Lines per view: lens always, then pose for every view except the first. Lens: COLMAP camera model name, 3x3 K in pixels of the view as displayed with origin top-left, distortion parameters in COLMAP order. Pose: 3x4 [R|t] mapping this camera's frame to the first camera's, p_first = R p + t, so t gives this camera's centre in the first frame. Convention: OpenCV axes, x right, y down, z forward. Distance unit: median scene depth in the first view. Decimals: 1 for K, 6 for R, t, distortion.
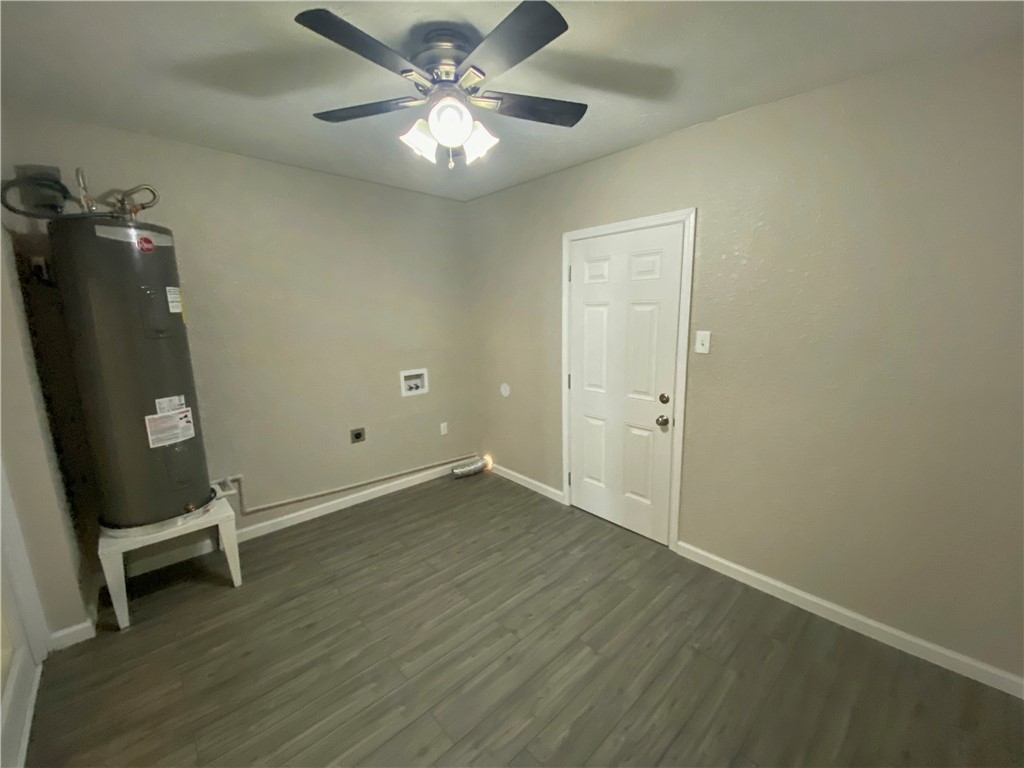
lens RADIAL K [[419.8, 0, 511.1], [0, 419.8, 385.1], [0, 0, 1]] dist [0.030177, -0.025635]
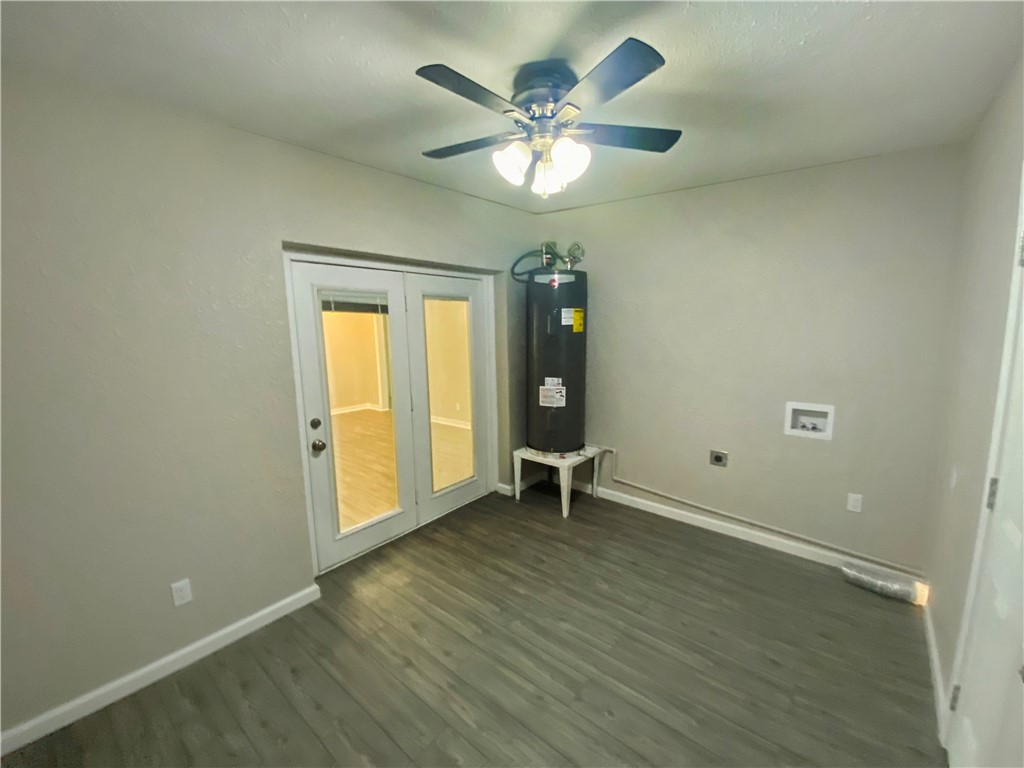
lens RADIAL K [[419.8, 0, 511.1], [0, 419.8, 385.1], [0, 0, 1]] dist [0.030177, -0.025635]
pose [[0.121014, 0.165431, -0.978769, 0.669161], [-0.172290, 0.974550, 0.143416, -0.132798], [0.977585, 0.151277, 0.146437, 0.582836]]
